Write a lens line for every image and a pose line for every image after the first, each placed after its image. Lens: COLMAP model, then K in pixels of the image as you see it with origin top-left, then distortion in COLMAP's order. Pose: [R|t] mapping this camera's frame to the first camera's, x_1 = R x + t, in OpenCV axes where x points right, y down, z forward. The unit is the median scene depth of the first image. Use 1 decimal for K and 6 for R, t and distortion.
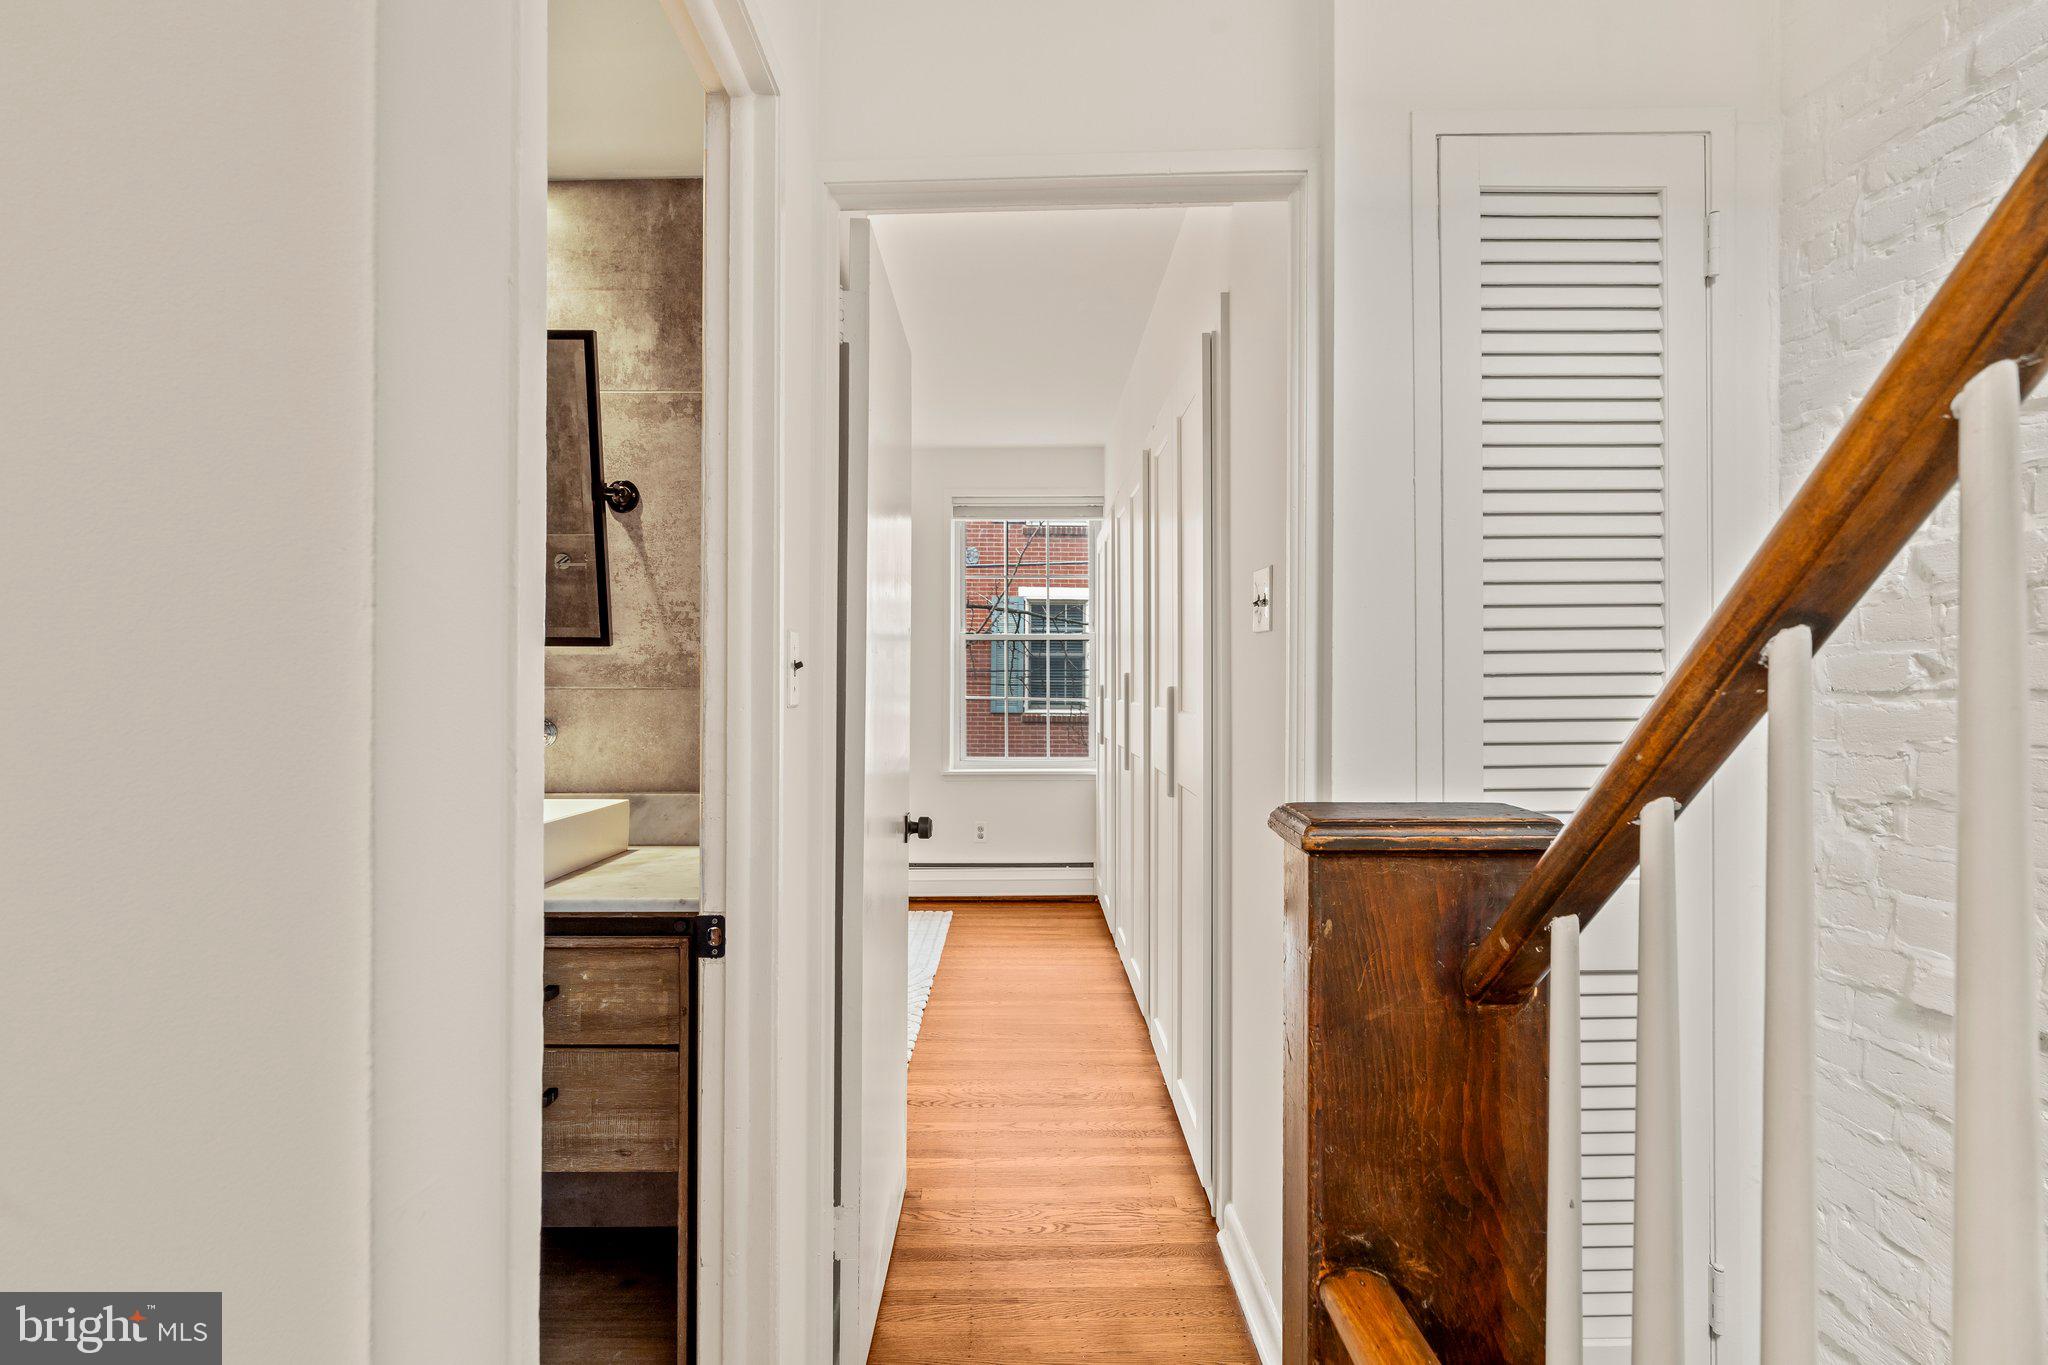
lens RADIAL K [[1051.2, 0, 1016.6], [0, 1051.2, 679.0], [0, 0, 1]] dist [-0.000476, -0.000237]
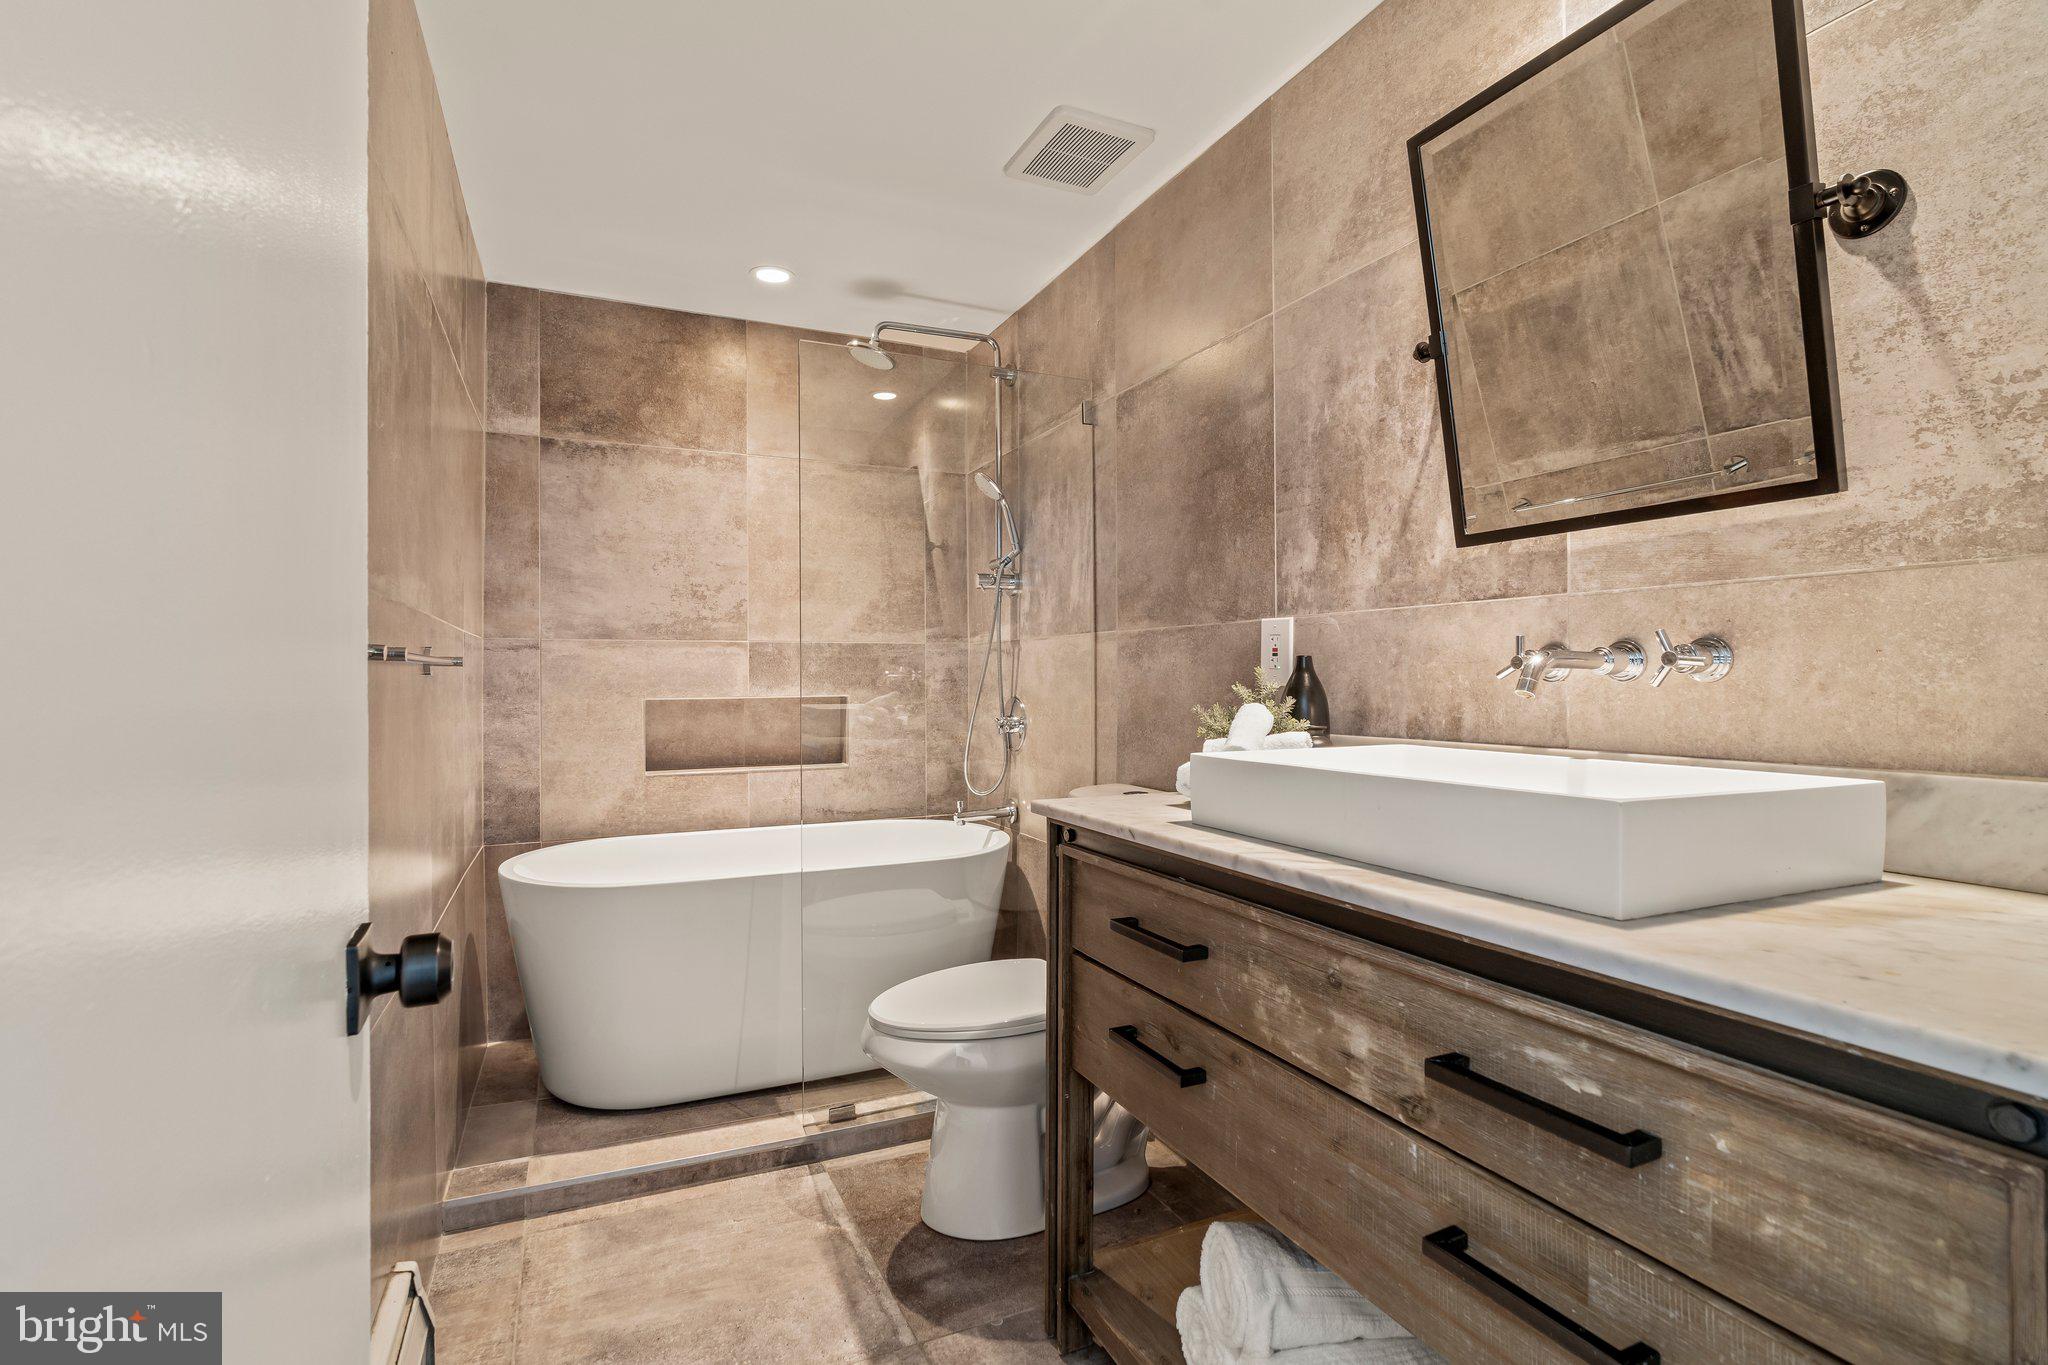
lens RADIAL K [[927.1, 0, 1001.0], [0, 927.1, 678.2], [0, 0, 1]] dist [-0.010025, 0.001968]
pose [[0.395958, -0.007479, -0.918238, -0.126566], [0.008458, 0.999954, -0.004497, 0.061387], [0.918230, -0.005986, 0.396003, 0.421493]]
